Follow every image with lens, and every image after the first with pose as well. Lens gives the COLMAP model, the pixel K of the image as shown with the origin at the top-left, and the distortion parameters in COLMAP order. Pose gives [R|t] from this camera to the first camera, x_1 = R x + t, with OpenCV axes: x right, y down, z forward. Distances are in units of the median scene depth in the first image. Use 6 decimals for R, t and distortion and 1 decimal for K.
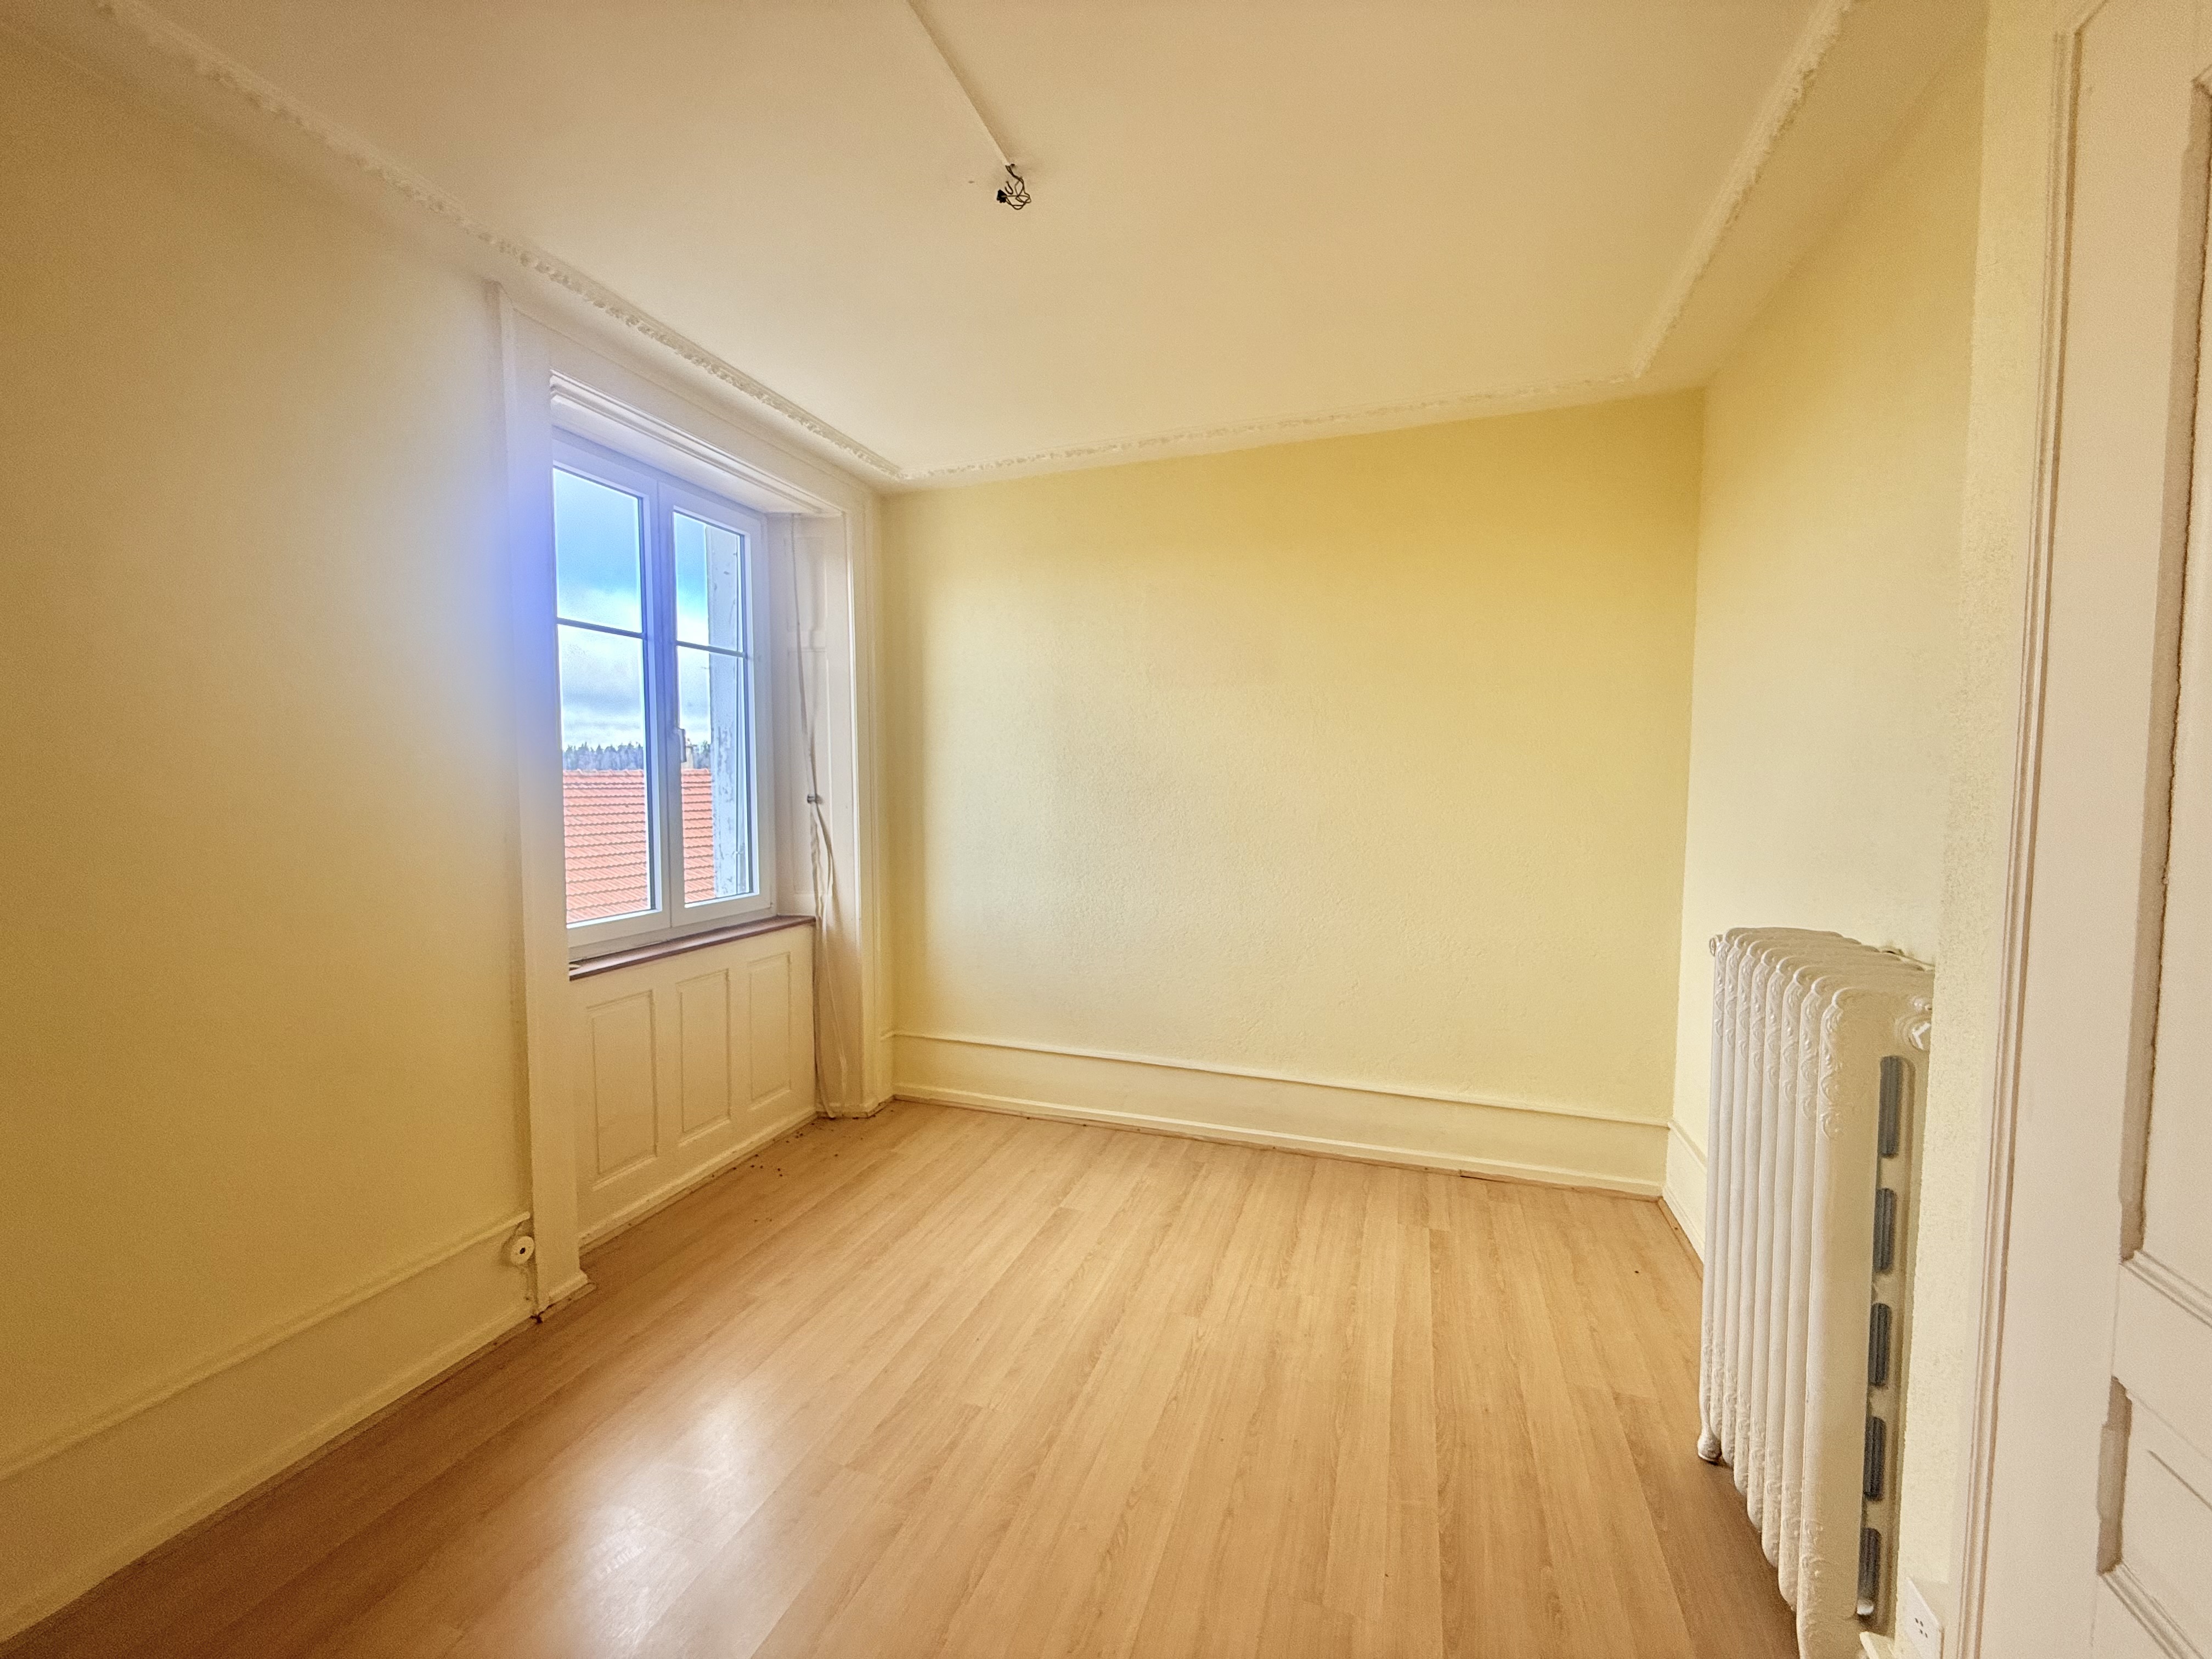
lens RADIAL K [[879.2, 0, 1102.4], [0, 879.2, 830.9], [0, 0, 1]] dist [-0.000633, -0.000281]
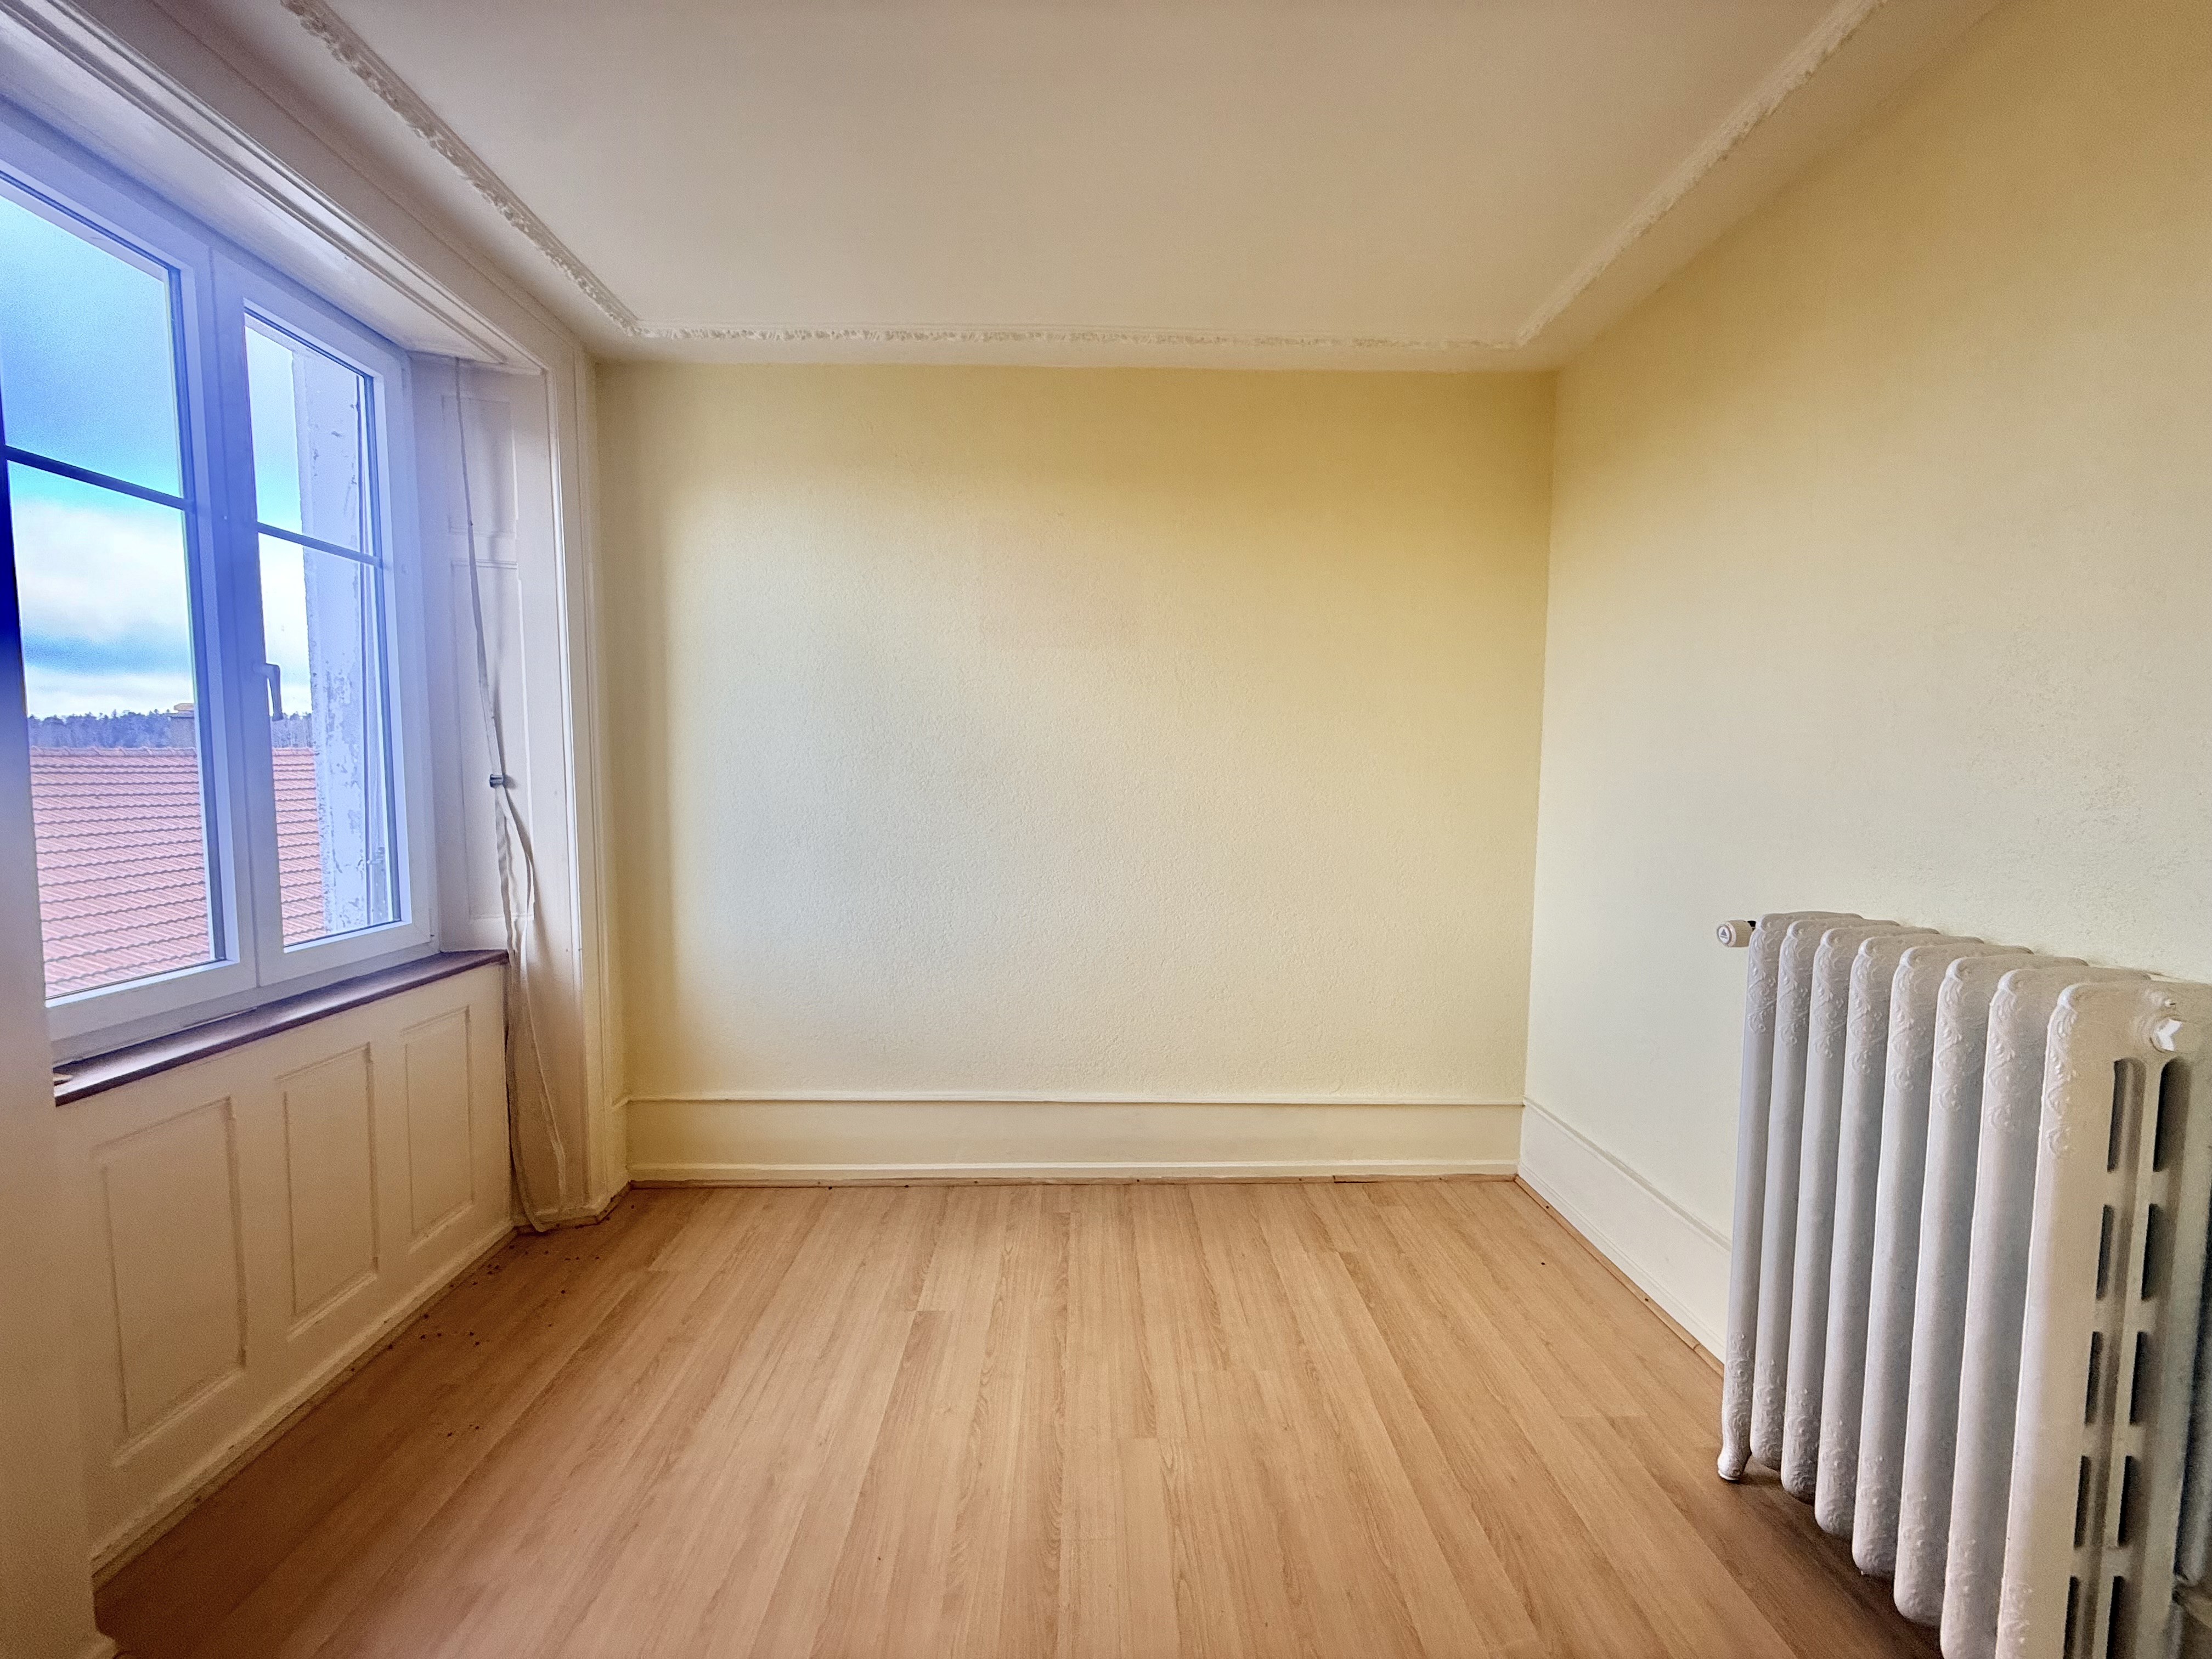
lens RADIAL K [[879.2, 0, 1102.4], [0, 879.2, 830.9], [0, 0, 1]] dist [-0.000633, -0.000281]
pose [[0.935336, -0.019035, 0.353247, -0.146610], [0.014326, 0.999770, 0.015942, -0.001627], [-0.353469, -0.009851, 0.935394, 0.206772]]
